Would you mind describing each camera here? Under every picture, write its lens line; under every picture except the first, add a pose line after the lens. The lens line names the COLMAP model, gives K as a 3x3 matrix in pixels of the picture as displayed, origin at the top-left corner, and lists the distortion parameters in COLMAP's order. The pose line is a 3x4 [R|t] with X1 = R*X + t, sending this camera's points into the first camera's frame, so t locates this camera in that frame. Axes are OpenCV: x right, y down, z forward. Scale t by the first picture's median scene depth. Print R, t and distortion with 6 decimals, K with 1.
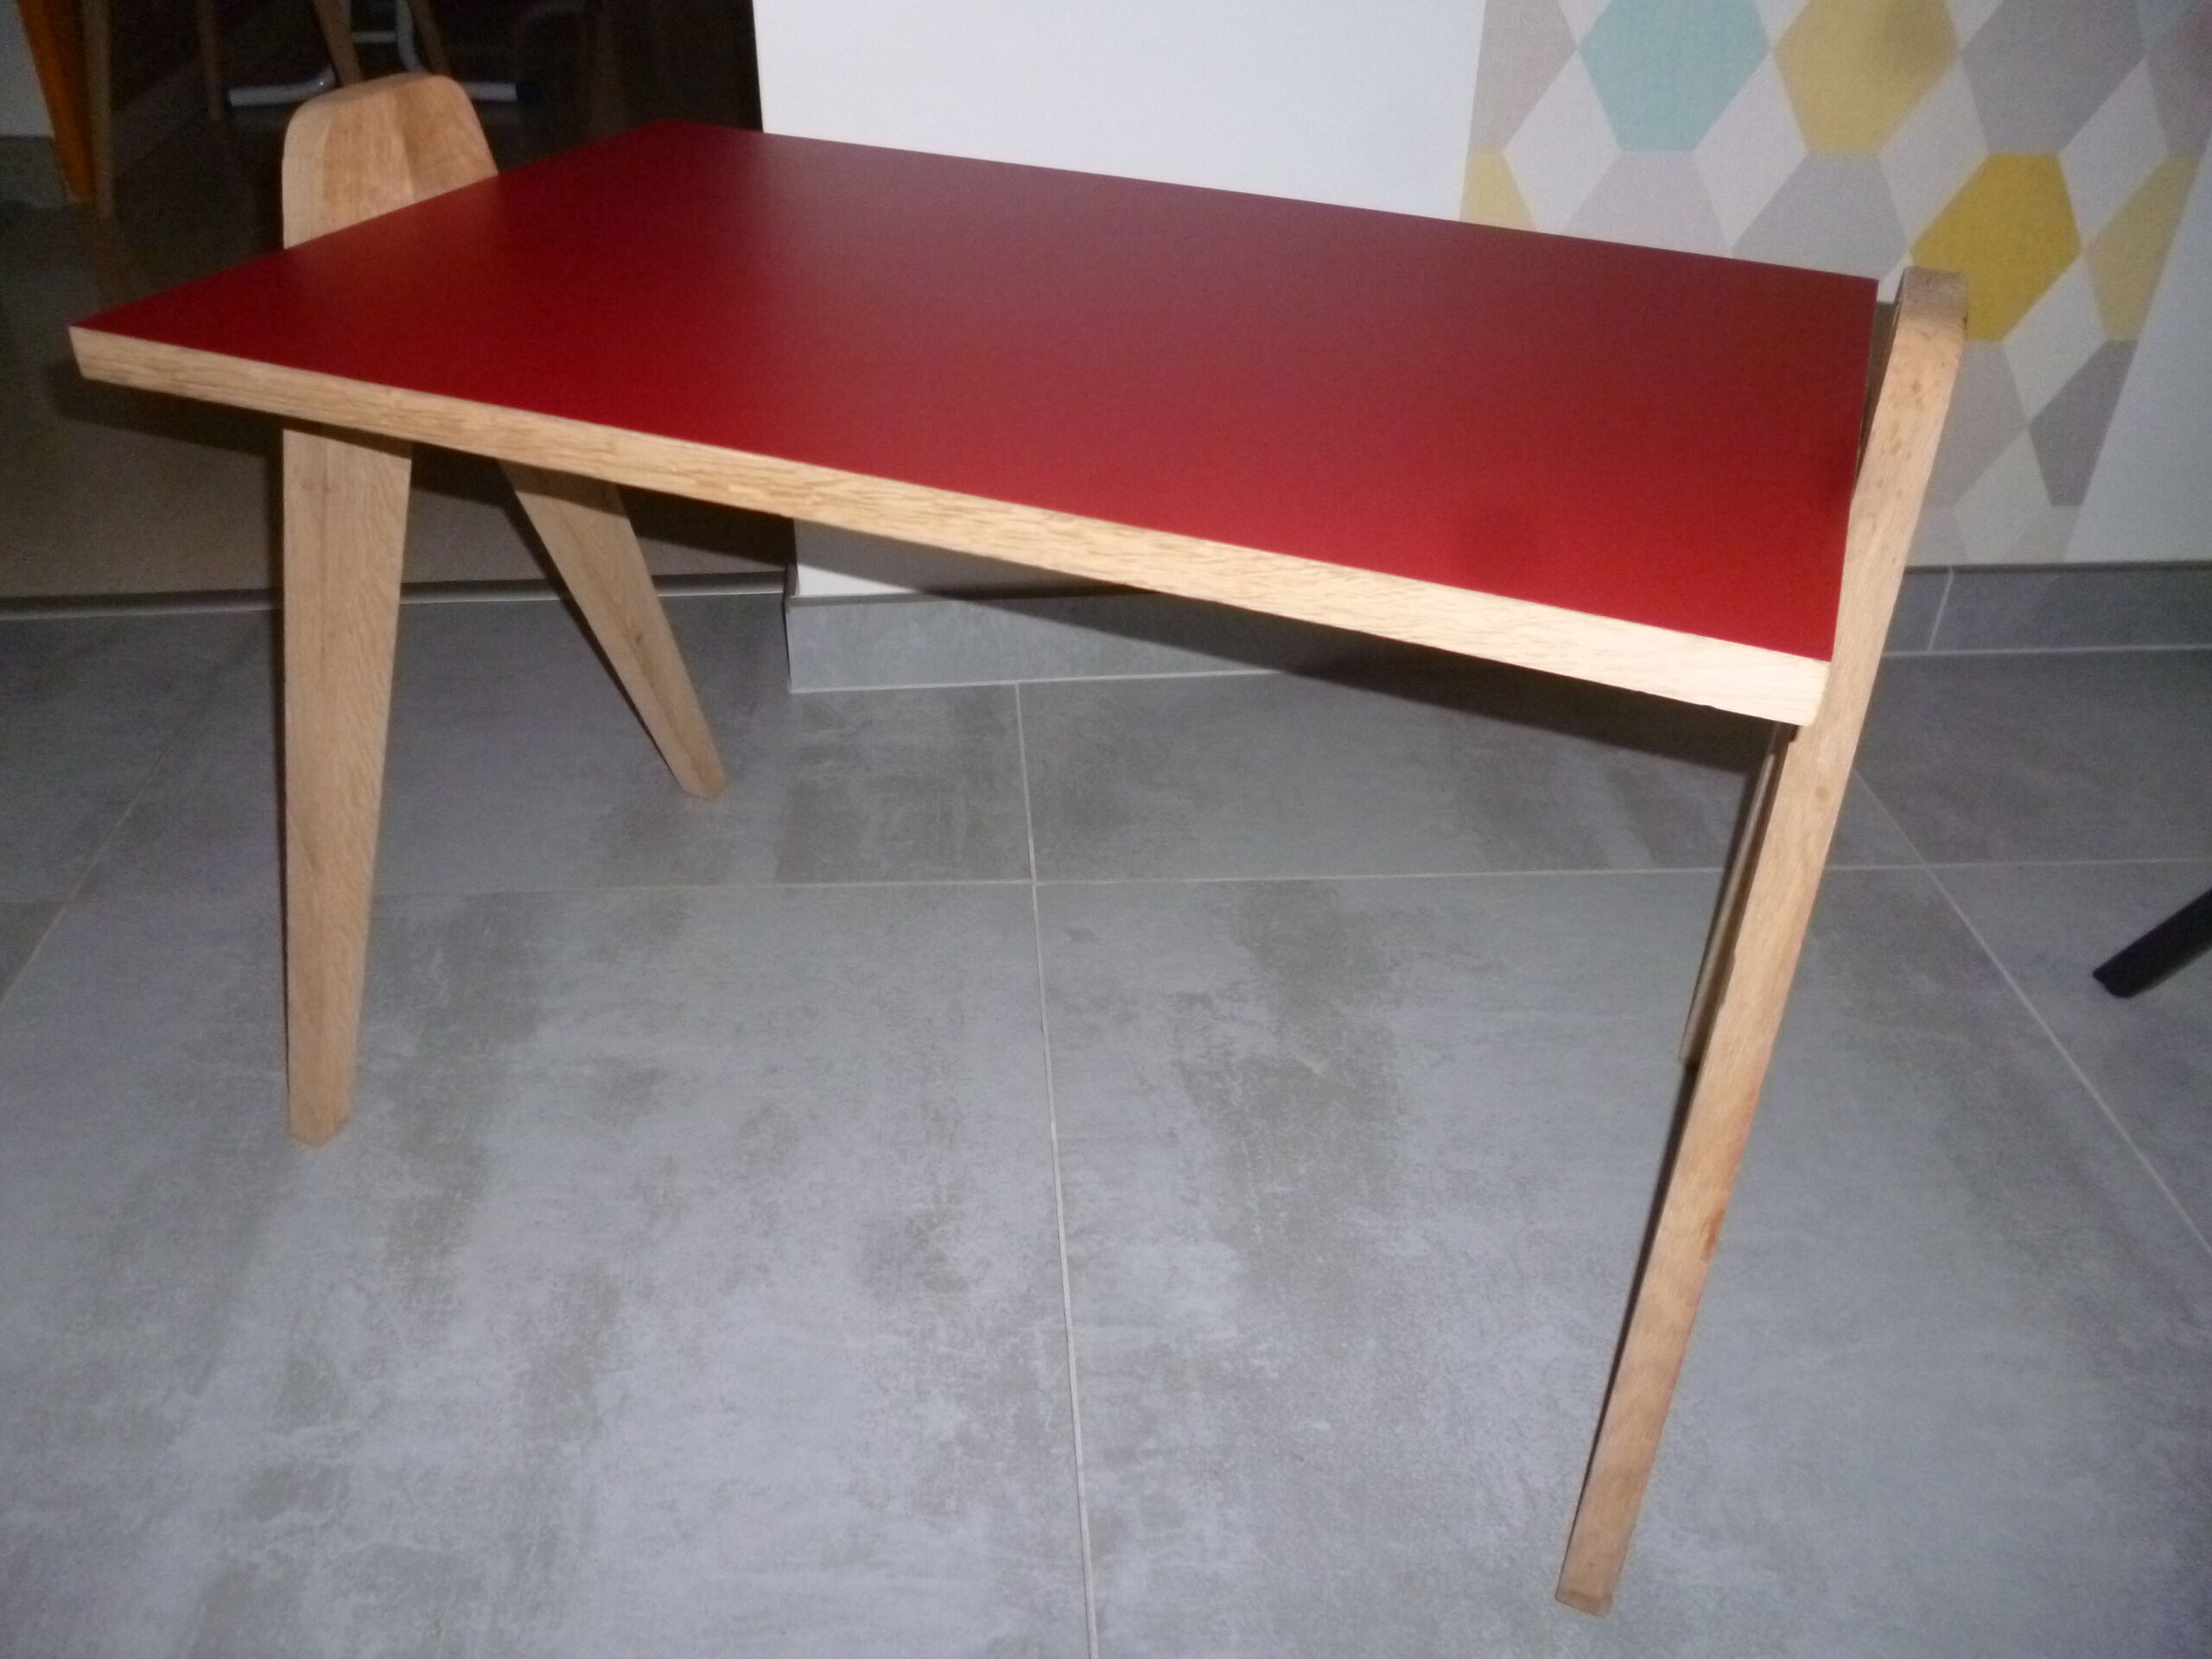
lens RADIAL K [[1819.9, 0, 1094.2], [0, 1819.9, 838.3], [0, 0, 1]] dist [-0.027807, 0.000063]
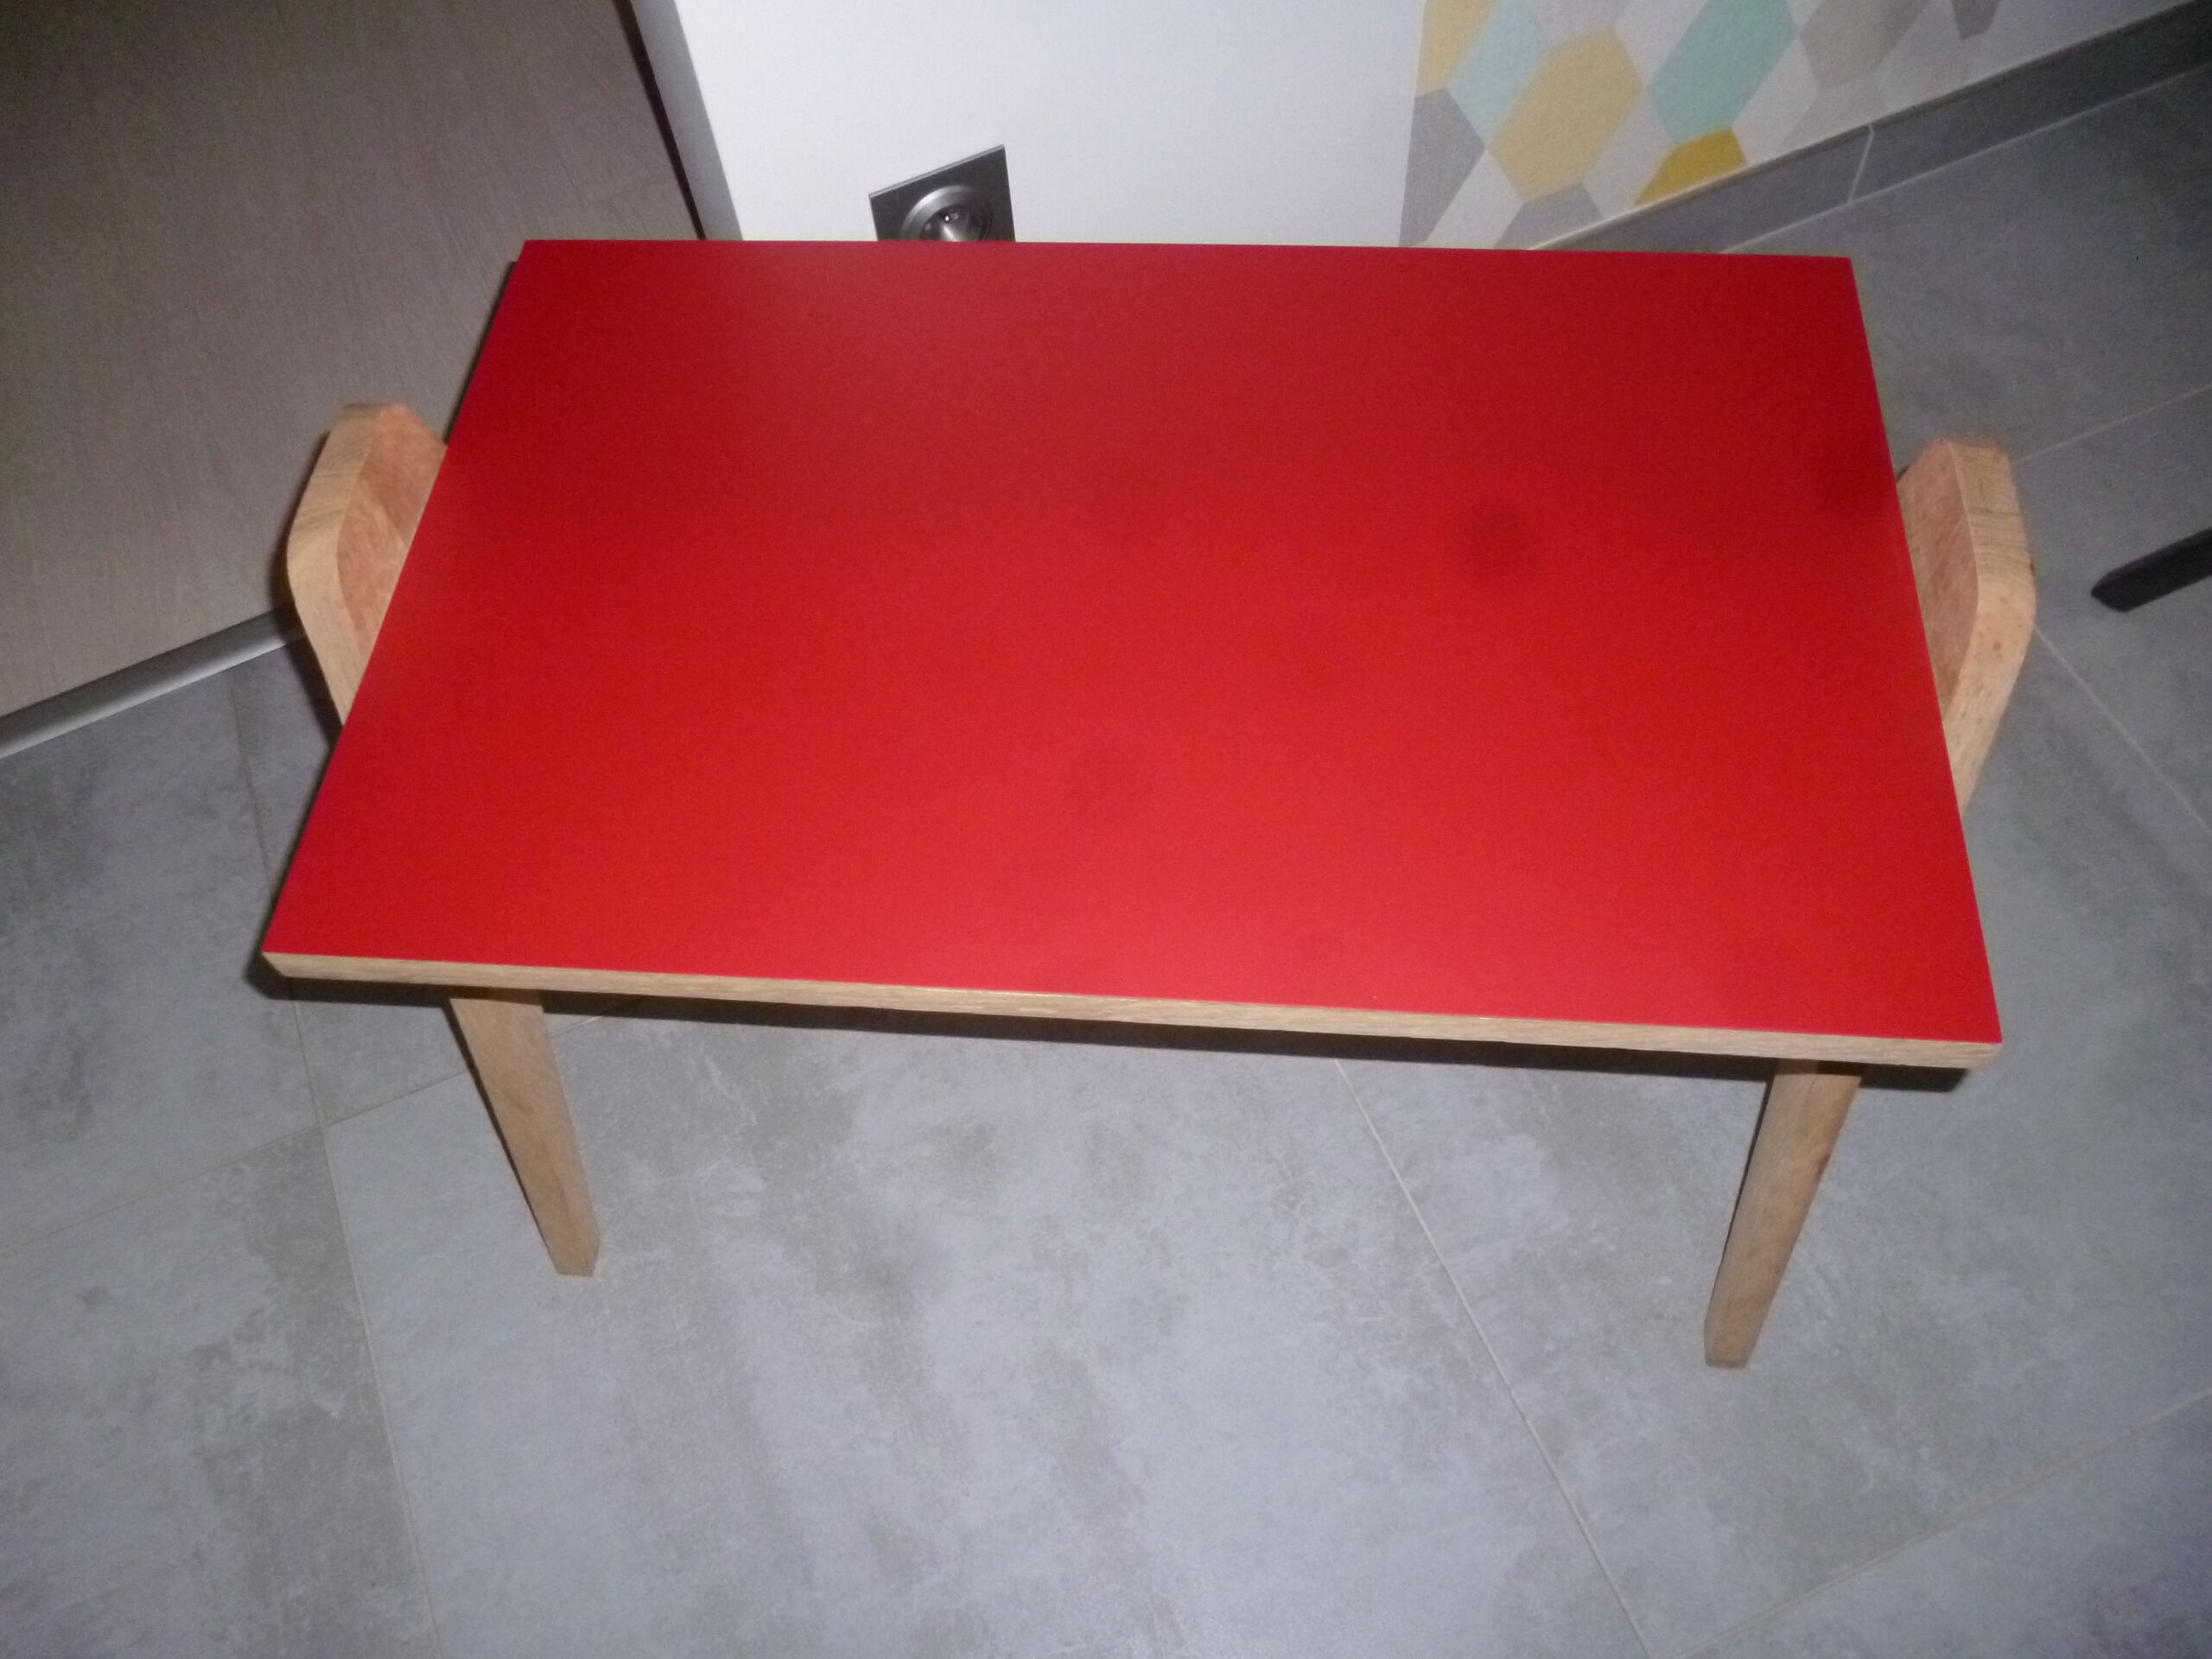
lens RADIAL K [[1819.9, 0, 1089.0], [0, 1819.9, 823.3], [0, 0, 1]] dist [-0.027807, 0.000063]
pose [[0.944098, -0.315792, 0.094631, -0.243519], [0.247891, 0.869265, 0.427701, -0.530811], [-0.217324, -0.380333, 0.898953, 0.061544]]
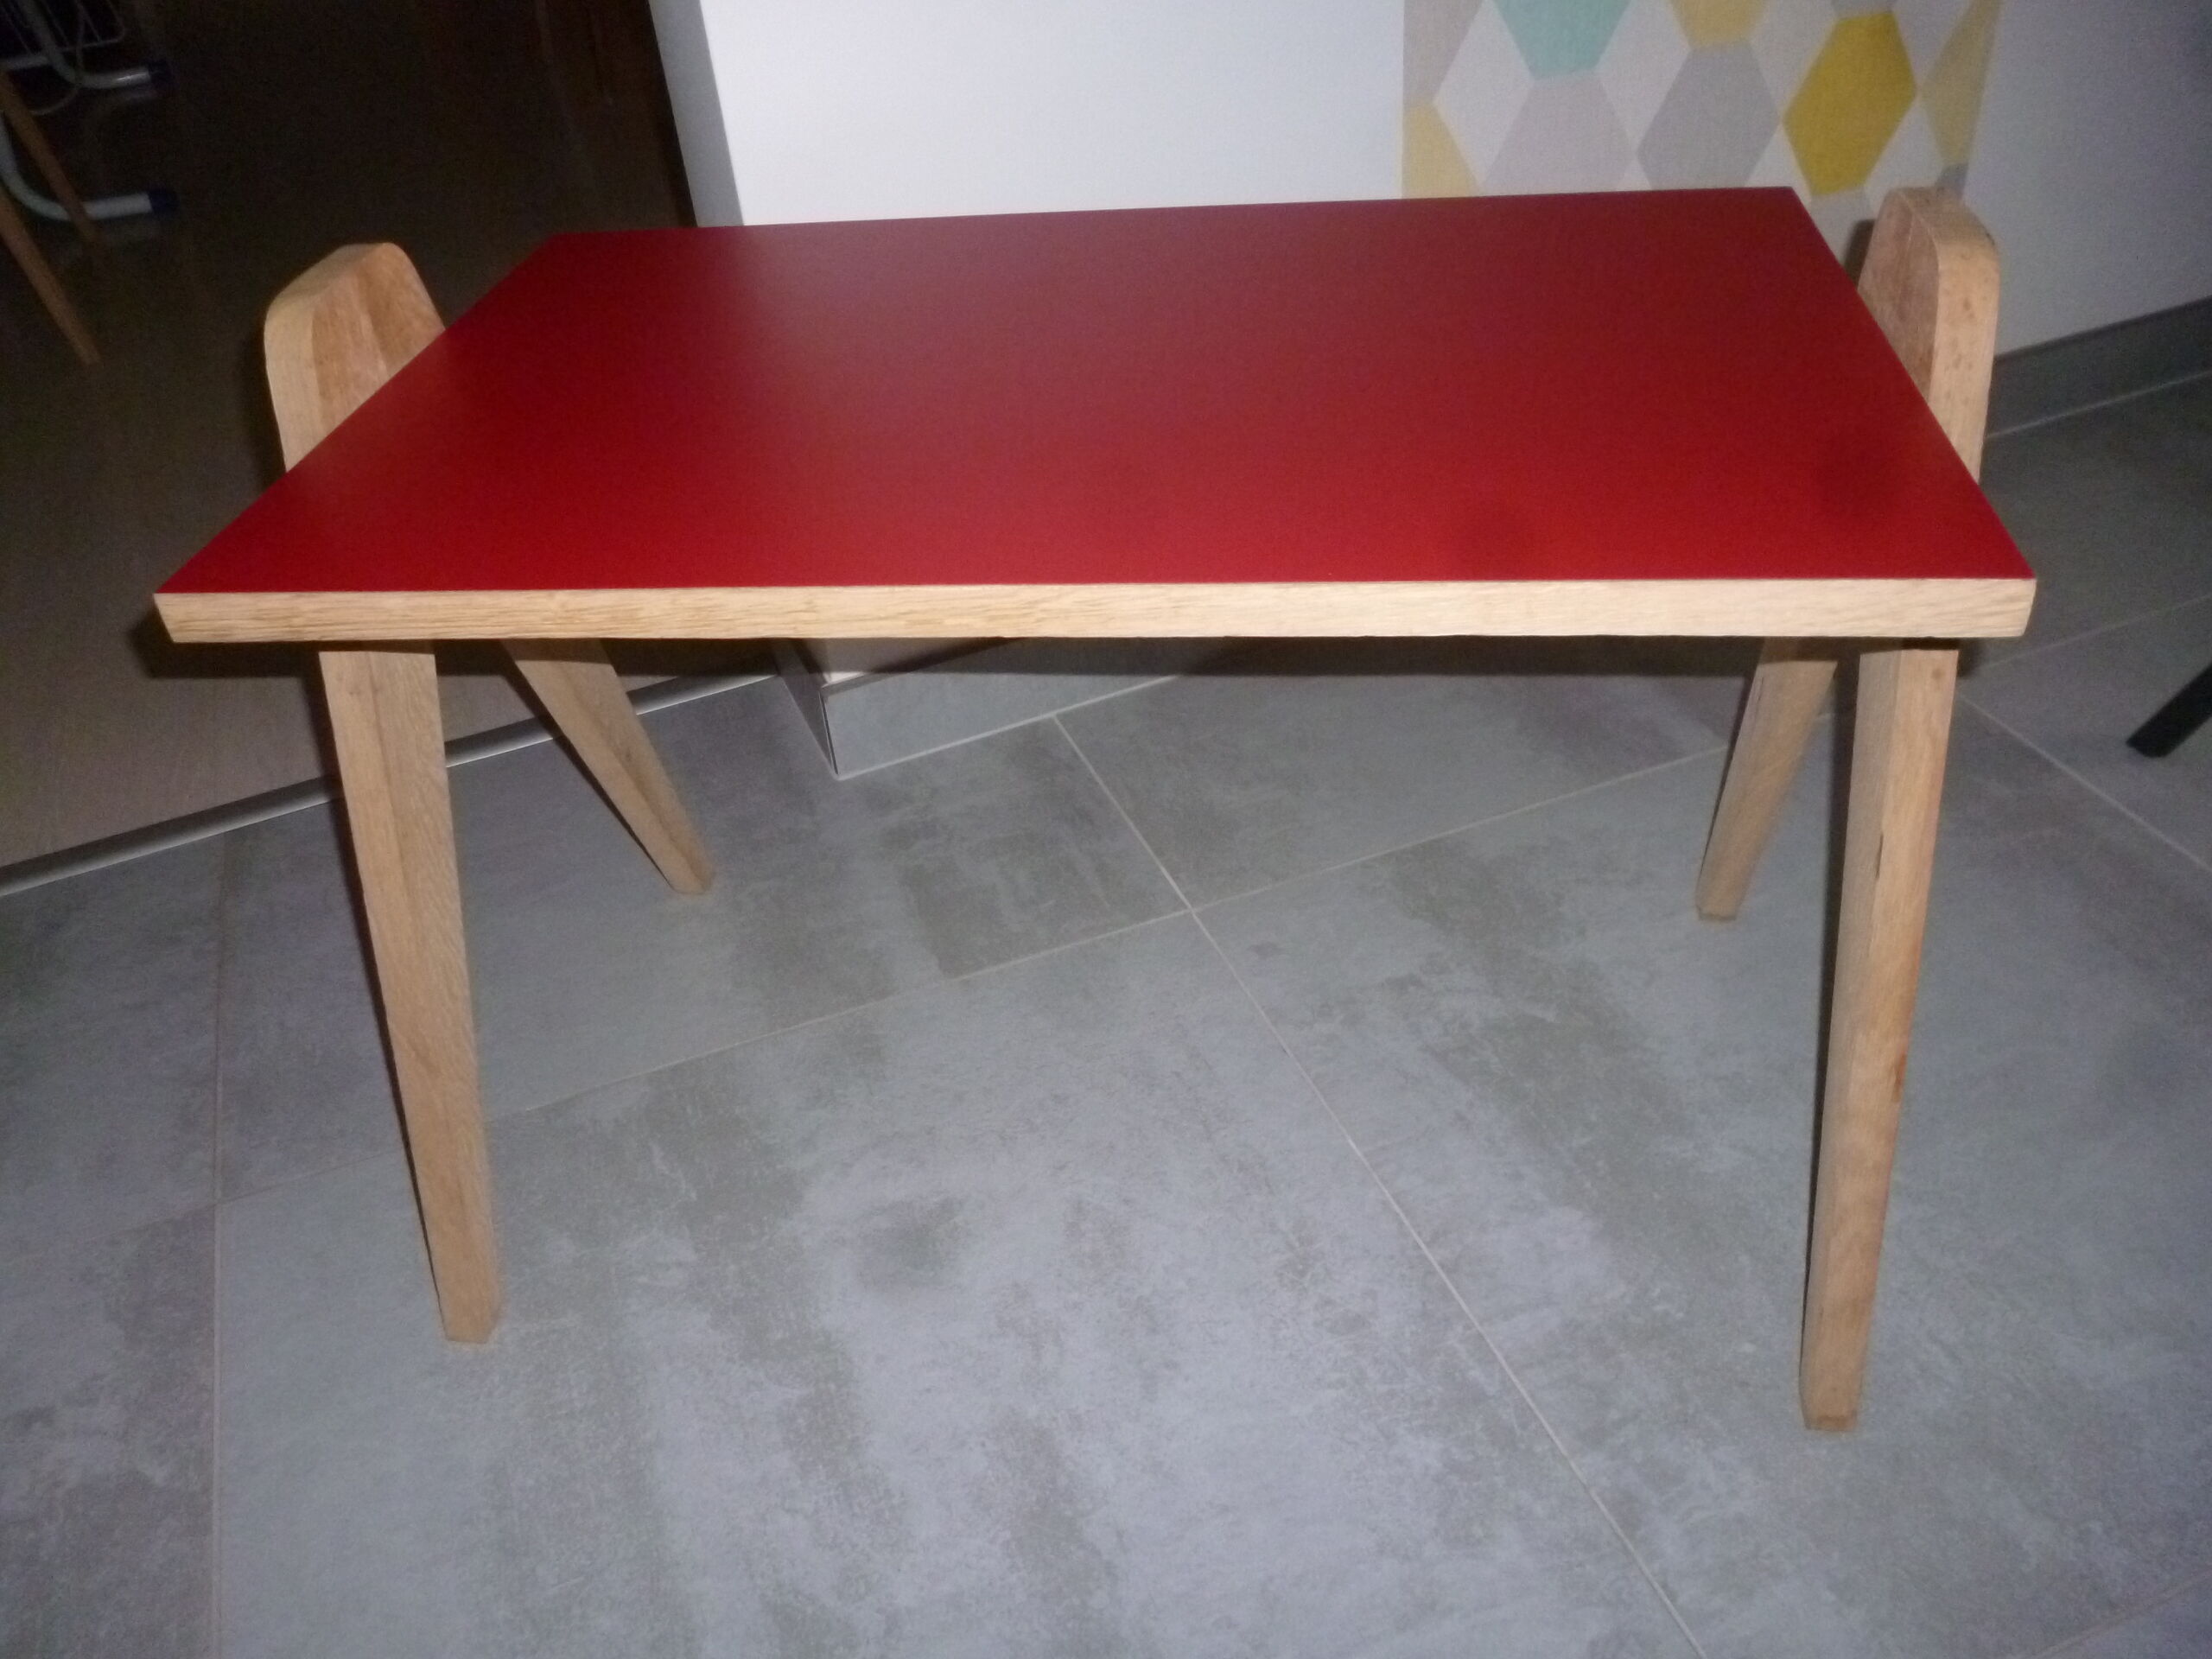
lens RADIAL K [[1819.9, 0, 1089.0], [0, 1819.9, 831.6], [0, 0, 1]] dist [-0.027807, 0.000063]
pose [[0.952842, -0.251328, 0.170078, -0.307539], [0.245237, 0.967829, 0.056268, -0.109546], [-0.178749, -0.011905, 0.983823, 0.026545]]
